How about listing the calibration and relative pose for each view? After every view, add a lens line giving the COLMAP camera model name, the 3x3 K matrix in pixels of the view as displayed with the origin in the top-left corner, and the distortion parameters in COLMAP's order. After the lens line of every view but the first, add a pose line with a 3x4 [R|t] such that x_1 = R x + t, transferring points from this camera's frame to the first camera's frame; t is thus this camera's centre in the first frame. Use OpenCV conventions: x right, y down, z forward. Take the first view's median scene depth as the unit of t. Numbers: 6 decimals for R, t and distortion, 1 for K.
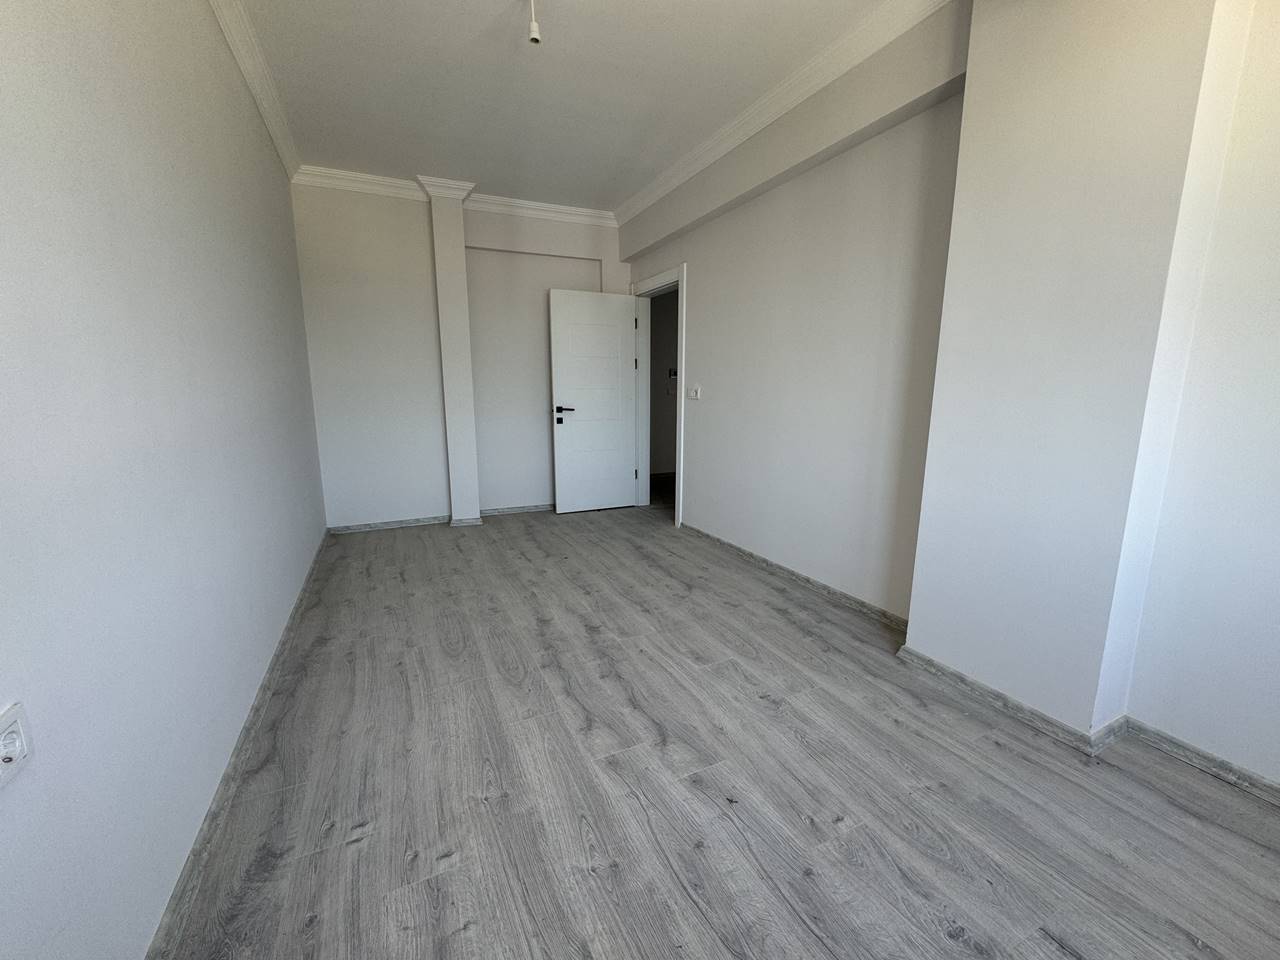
lens RADIAL K [[508.7, 0, 640.5], [0, 508.7, 481.0], [0, 0, 1]] dist [-0.003185, 0.000685]
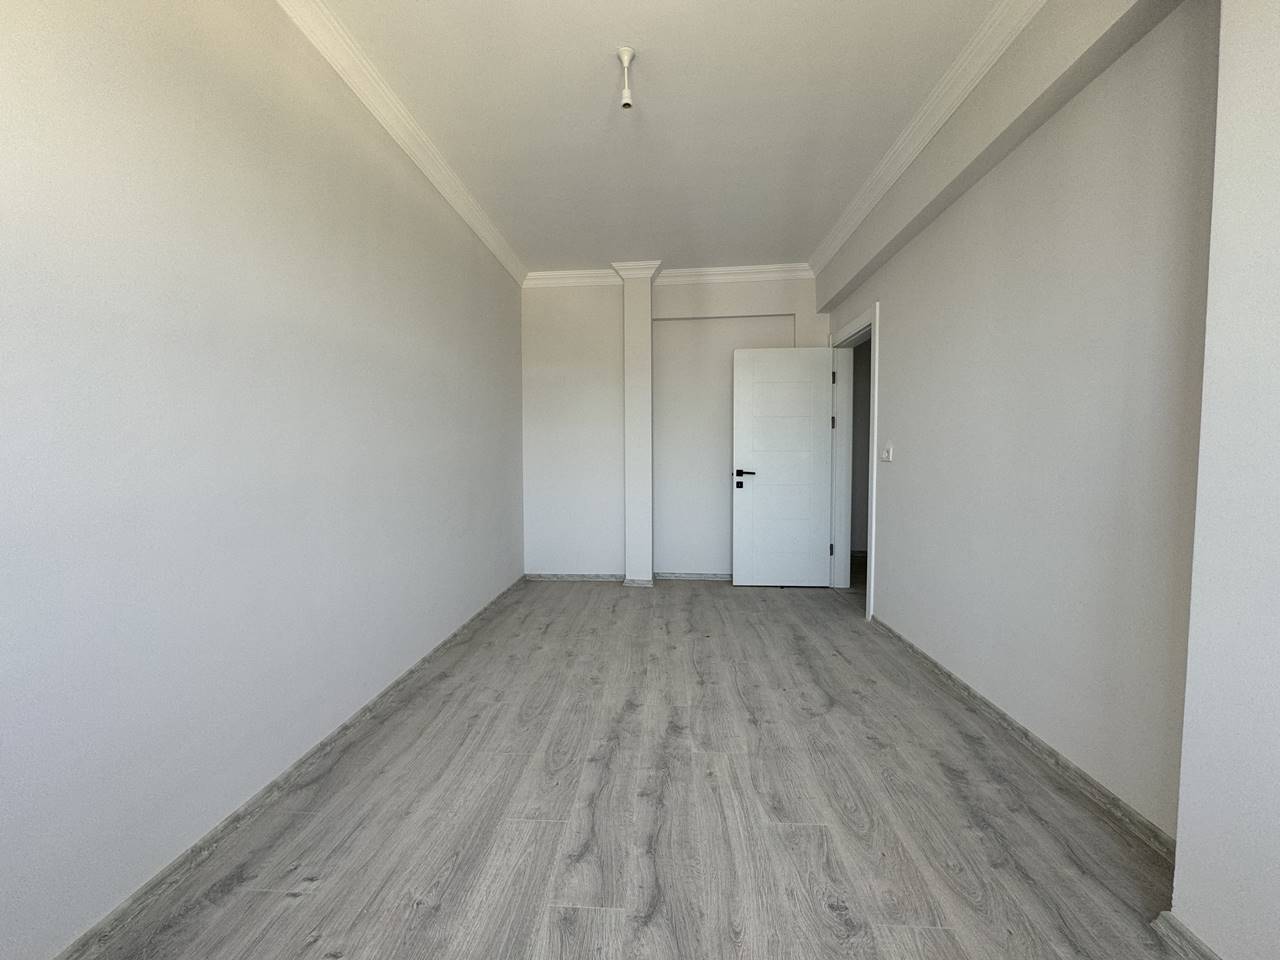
lens RADIAL K [[508.7, 0, 640.5], [0, 508.7, 481.0], [0, 0, 1]] dist [-0.003185, 0.000685]
pose [[0.872249, 0.018566, -0.488710, 0.232689], [-0.081606, 0.990795, -0.108010, -0.016393], [0.482206, 0.134094, 0.865734, 0.173462]]
